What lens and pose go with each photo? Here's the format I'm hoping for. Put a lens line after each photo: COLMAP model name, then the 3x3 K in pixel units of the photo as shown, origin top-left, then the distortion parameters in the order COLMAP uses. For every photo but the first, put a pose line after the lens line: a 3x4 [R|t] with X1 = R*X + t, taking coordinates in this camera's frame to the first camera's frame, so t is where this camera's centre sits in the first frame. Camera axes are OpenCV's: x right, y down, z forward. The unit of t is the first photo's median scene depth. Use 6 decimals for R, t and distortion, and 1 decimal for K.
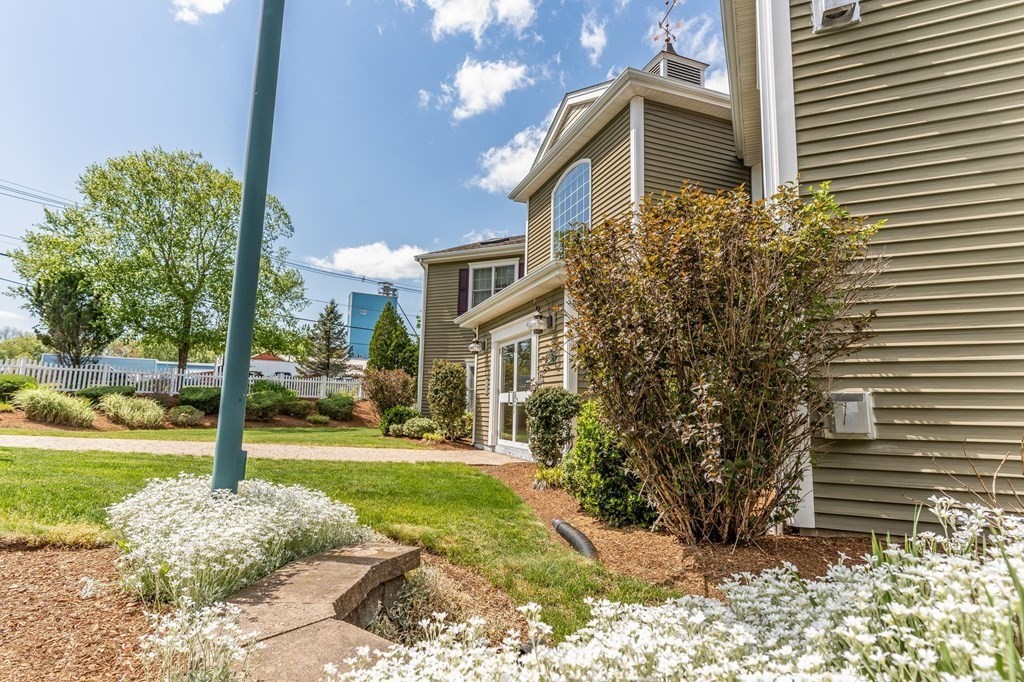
lens RADIAL K [[546.8, 0, 514.0], [0, 546.8, 341.6], [0, 0, 1]] dist [0.001802, 0.001905]
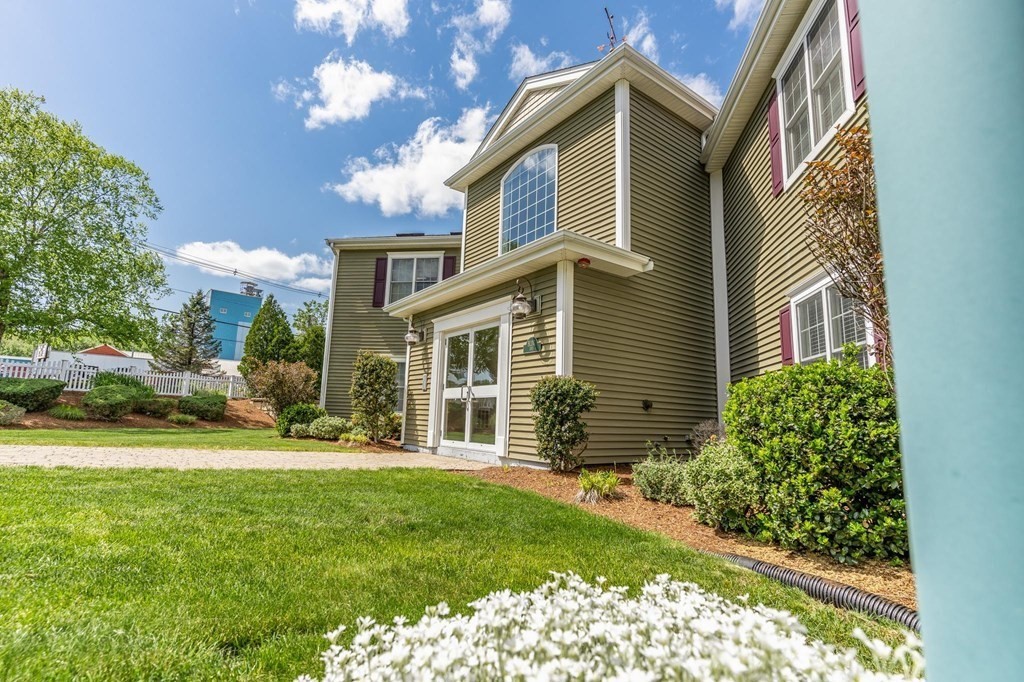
lens RADIAL K [[492.2, 0, 510.0], [0, 492.2, 336.6], [0, 0, 1]] dist [0.005735, -0.001432]
pose [[0.962353, 0.053020, 0.266580, -0.102338], [-0.043995, 0.998242, -0.039718, 0.026546], [-0.268218, 0.026495, 0.962994, 0.137247]]
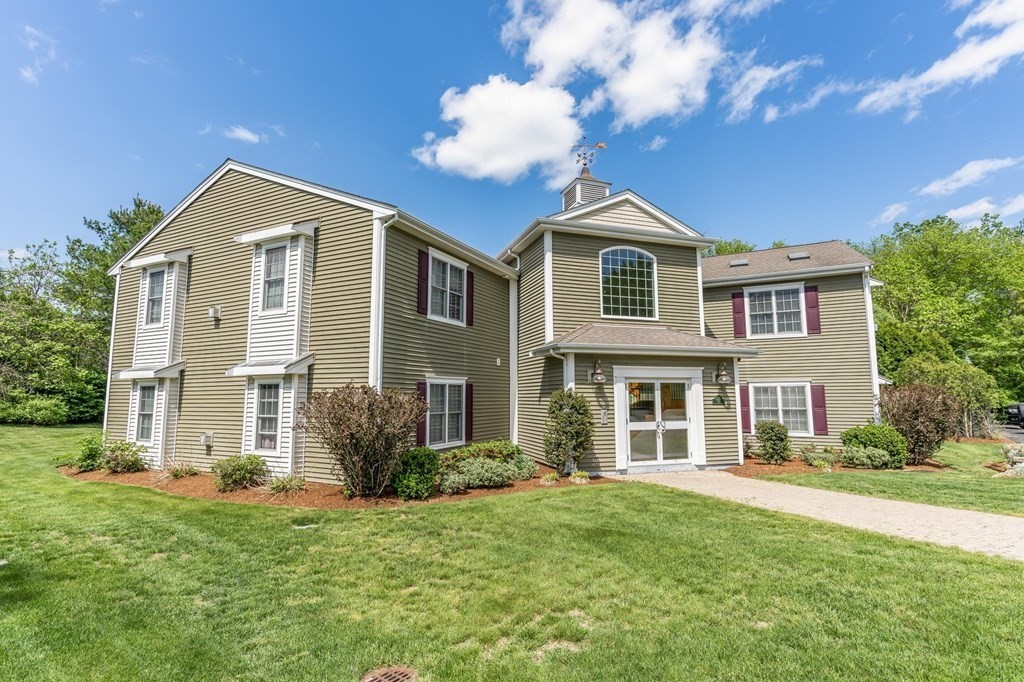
lens RADIAL K [[492.2, 0, 531.3], [0, 492.2, 340.4], [0, 0, 1]] dist [0.005735, -0.001432]
pose [[0.018572, 0.094805, 0.995323, -0.779379], [-0.123508, 0.988087, -0.091811, 0.031450], [-0.992170, -0.121225, 0.030060, 0.856354]]
